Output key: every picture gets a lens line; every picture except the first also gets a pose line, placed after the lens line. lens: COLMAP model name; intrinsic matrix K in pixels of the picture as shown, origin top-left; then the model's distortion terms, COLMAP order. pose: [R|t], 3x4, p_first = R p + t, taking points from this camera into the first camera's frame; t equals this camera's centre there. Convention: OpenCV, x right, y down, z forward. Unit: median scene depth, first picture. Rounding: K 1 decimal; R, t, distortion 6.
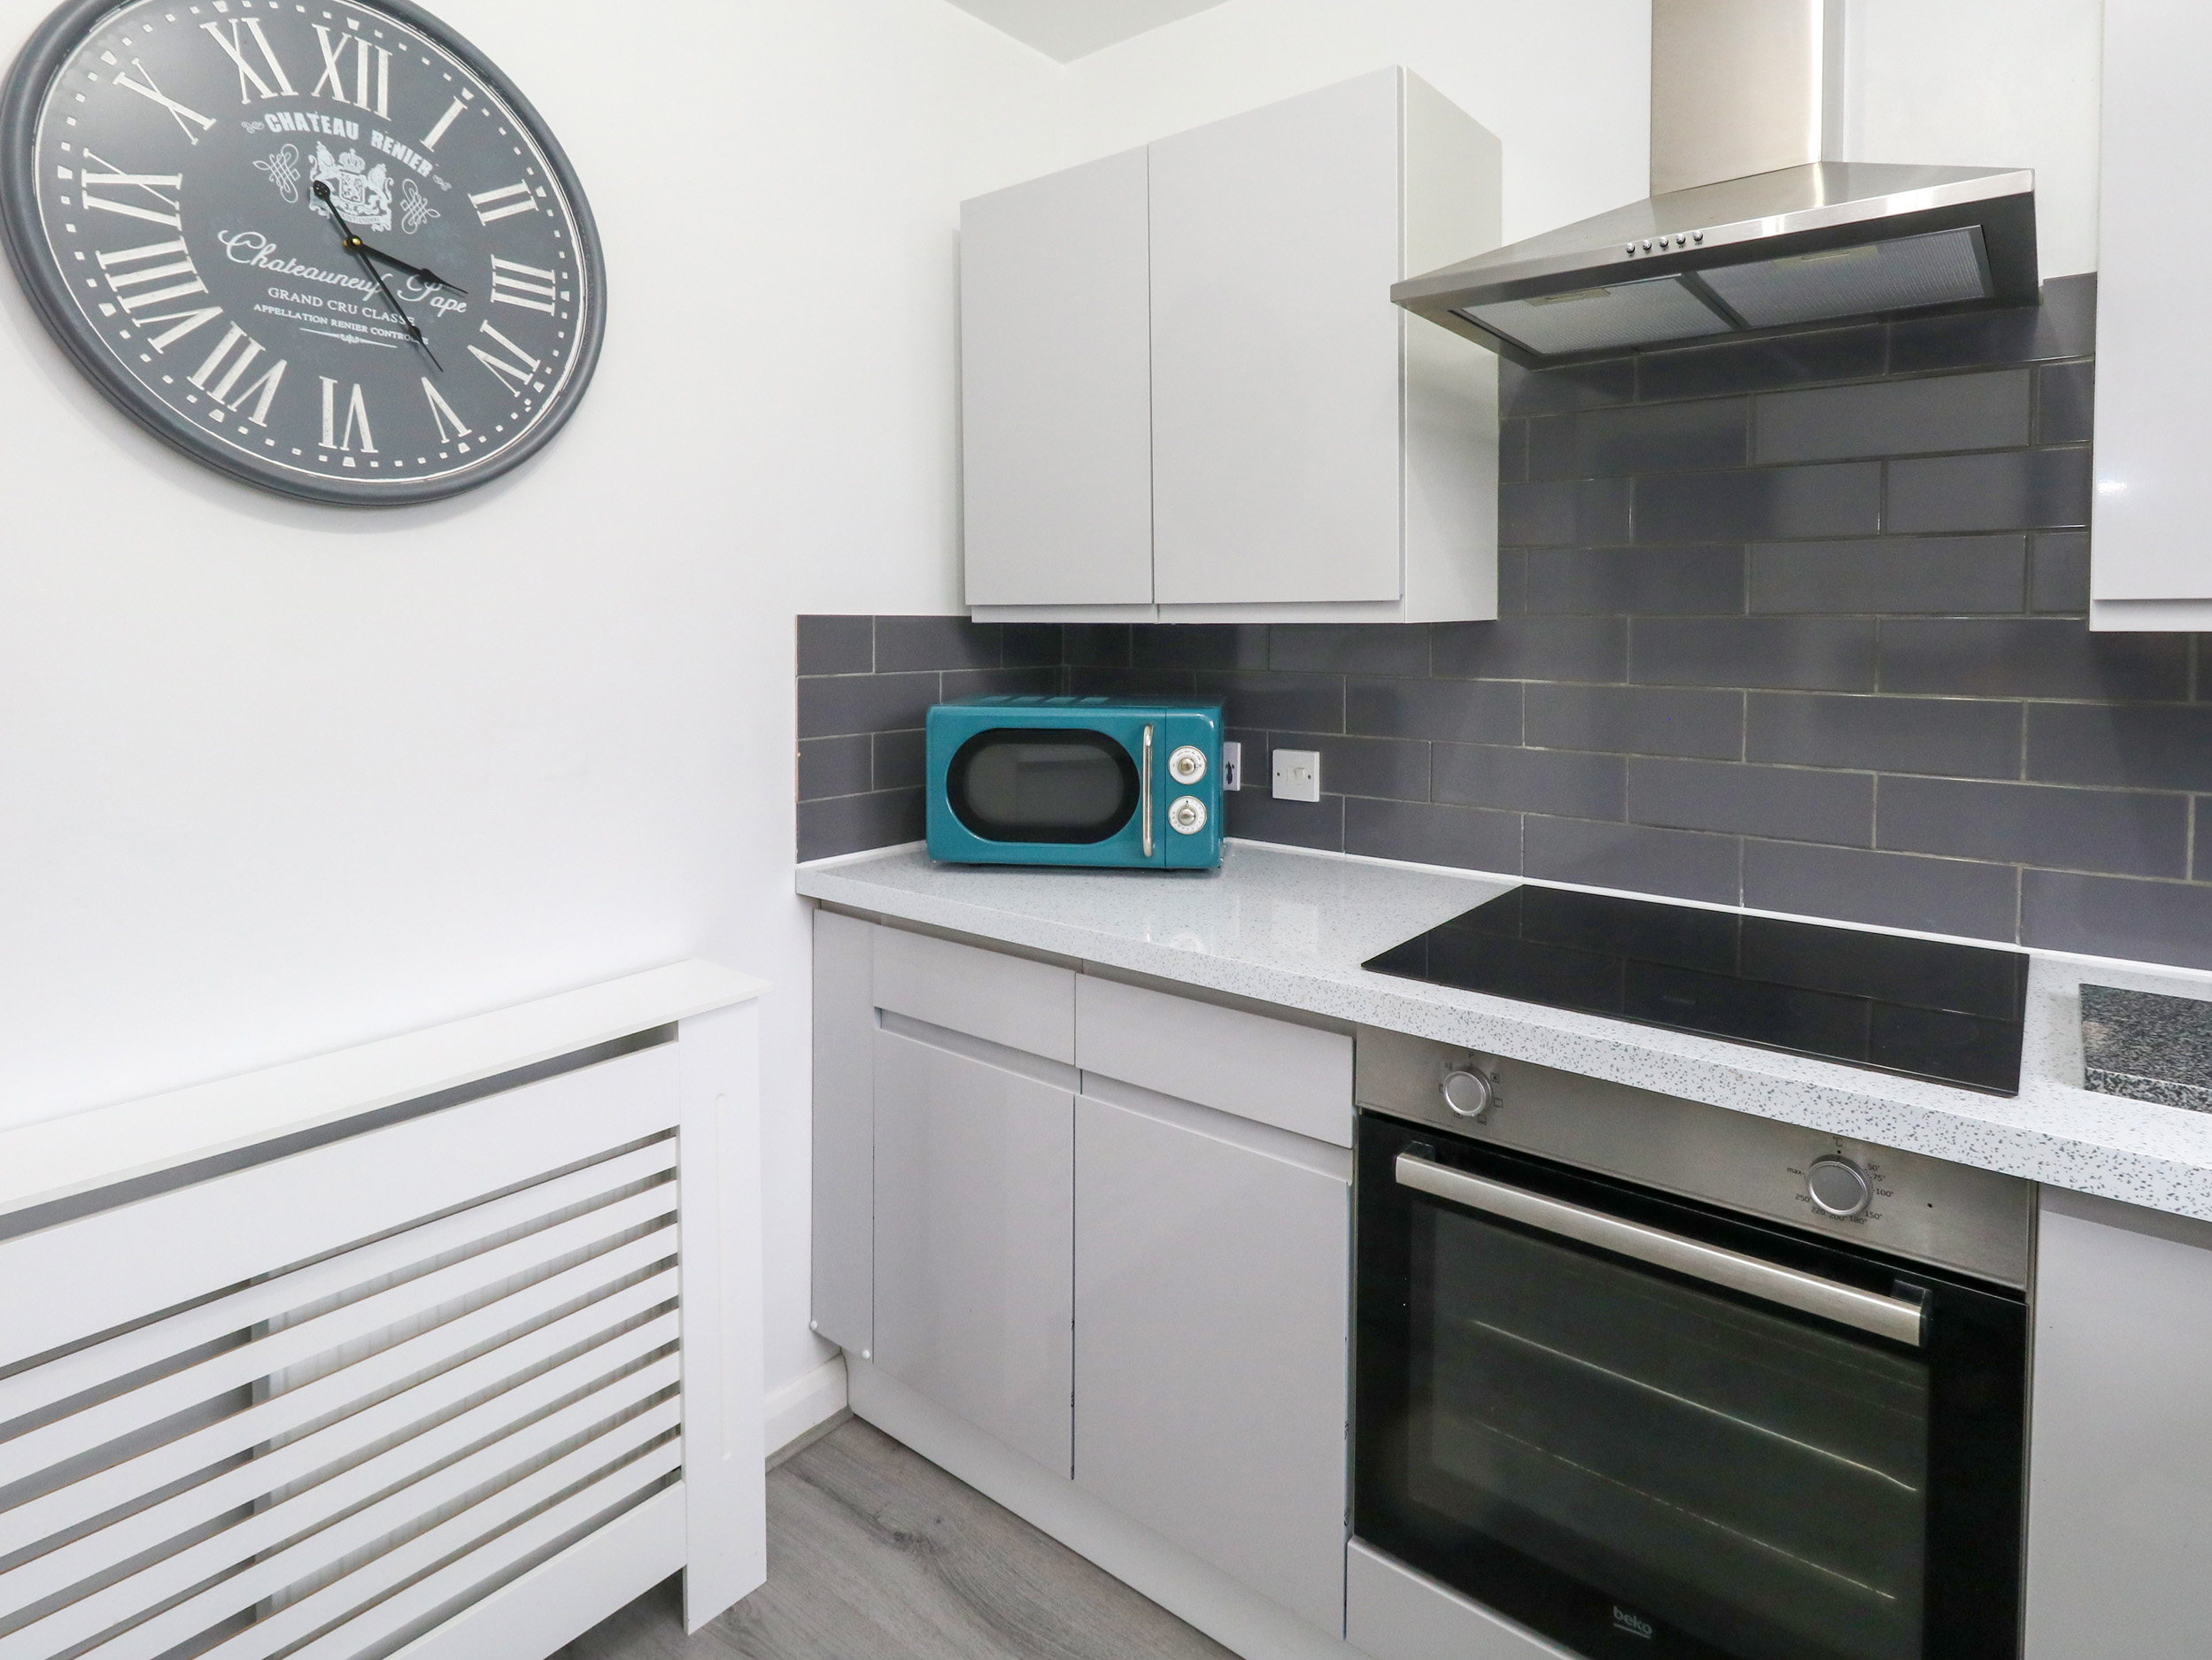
lens RADIAL K [[1182.1, 0, 1149.4], [0, 1182.1, 665.9], [0, 0, 1]] dist [-0.001353, -0.000395]
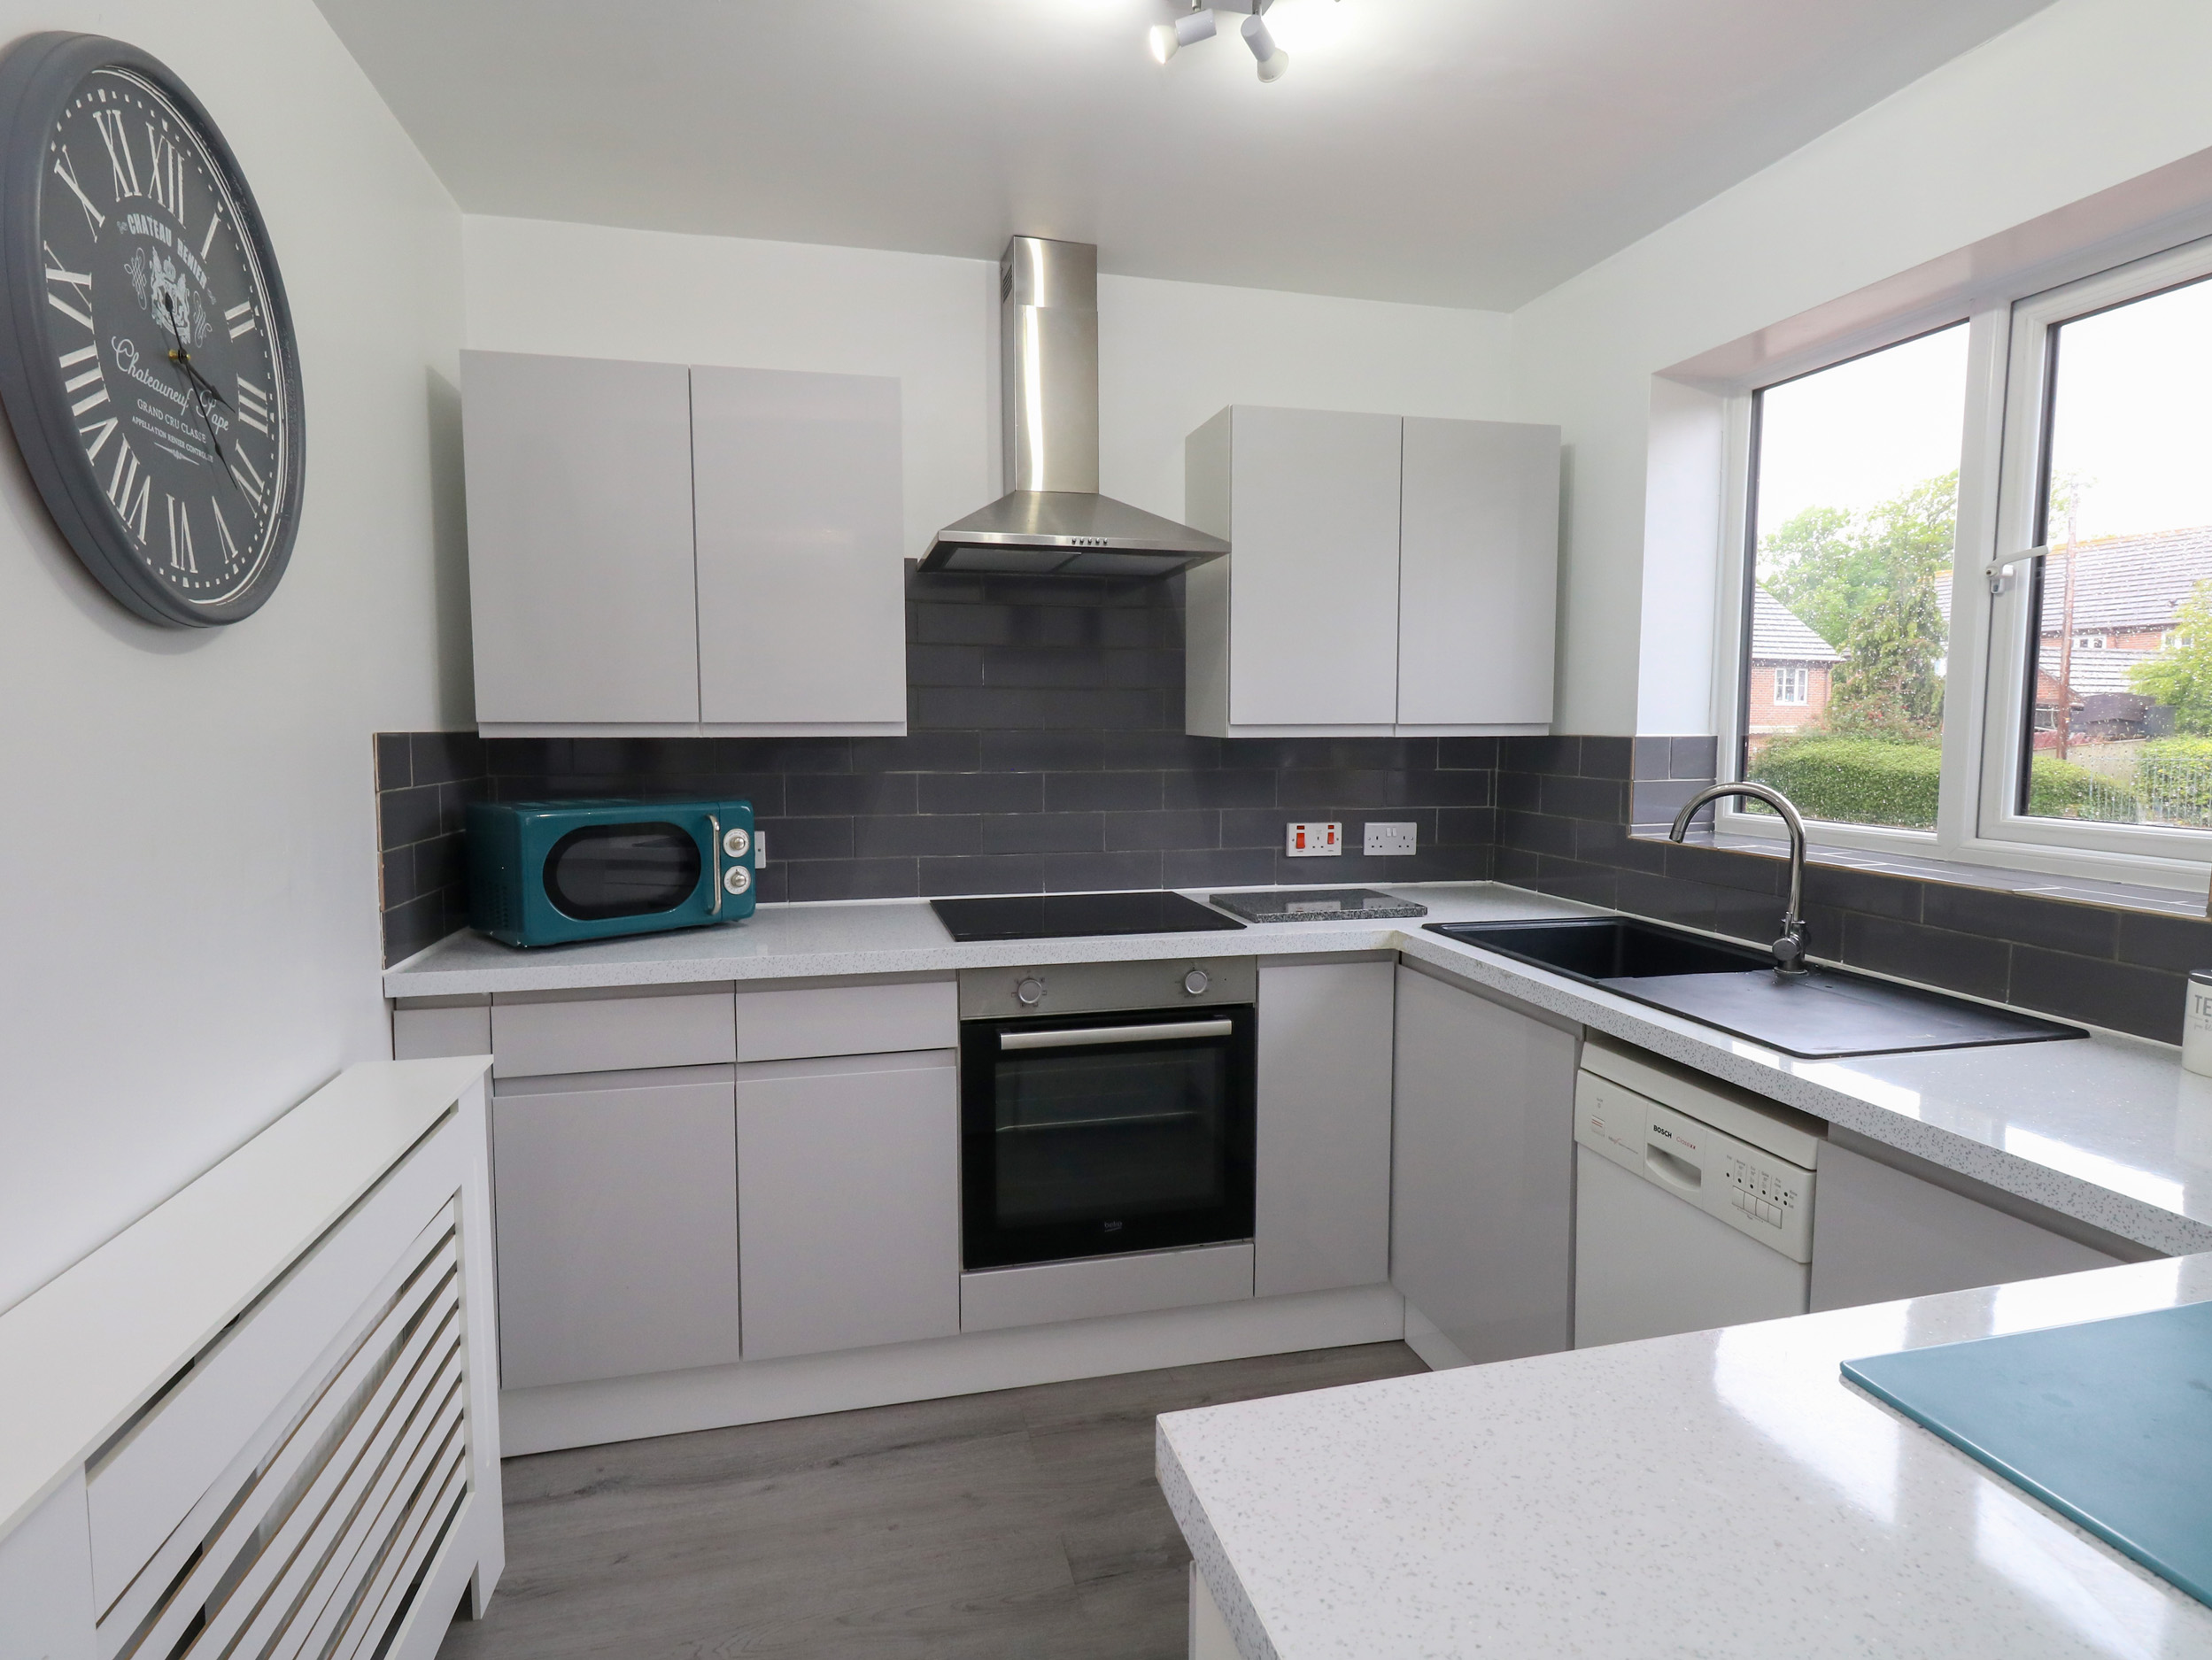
lens RADIAL K [[1172.8, 0, 1151.8], [0, 1172.8, 831.3], [0, 0, 1]] dist [-0.000324, -0.000740]
pose [[0.587438, -0.073422, 0.805932, -0.772195], [0.028575, 0.997137, 0.070013, -0.009456], [-0.808765, -0.018099, 0.587854, -0.170324]]
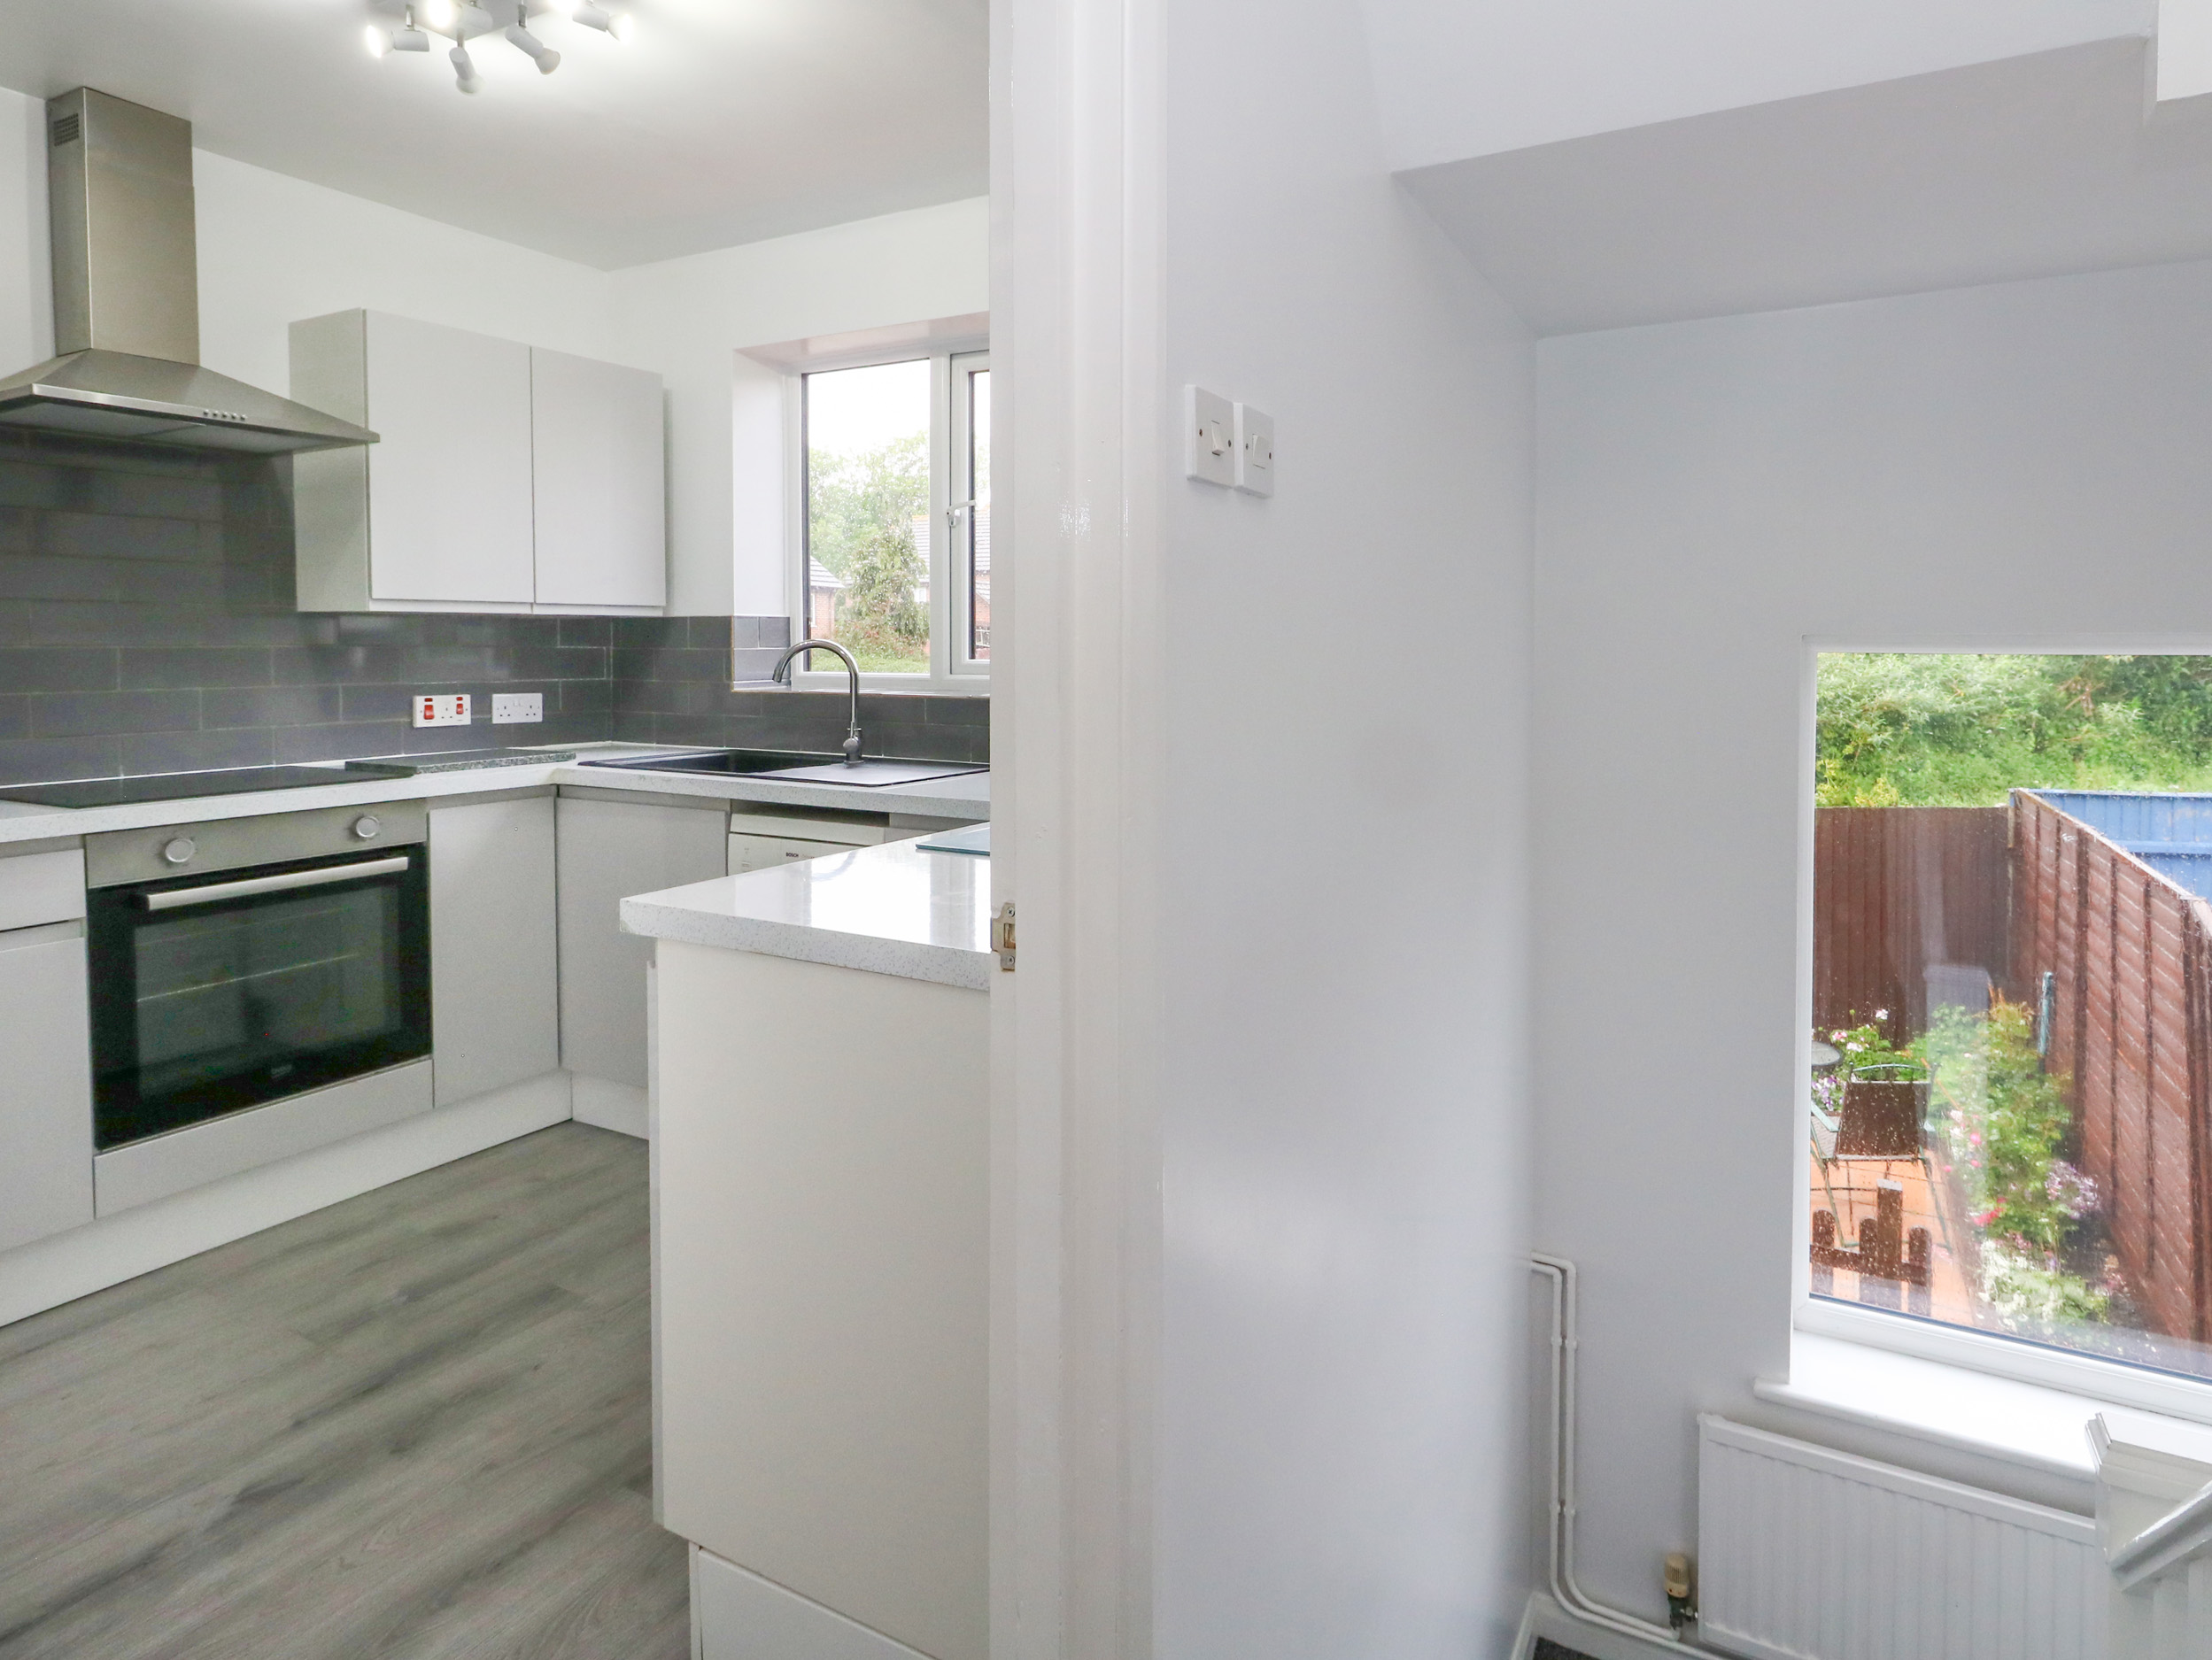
lens RADIAL K [[1238.8, 0, 1175.9], [0, 1238.8, 669.0], [0, 0, 1]] dist [-0.001473, -0.000525]
pose [[-0.167121, -0.012717, 0.985854, -1.319769], [0.034919, 0.999213, 0.018809, 0.060038], [-0.985318, 0.037569, -0.166546, -0.173508]]
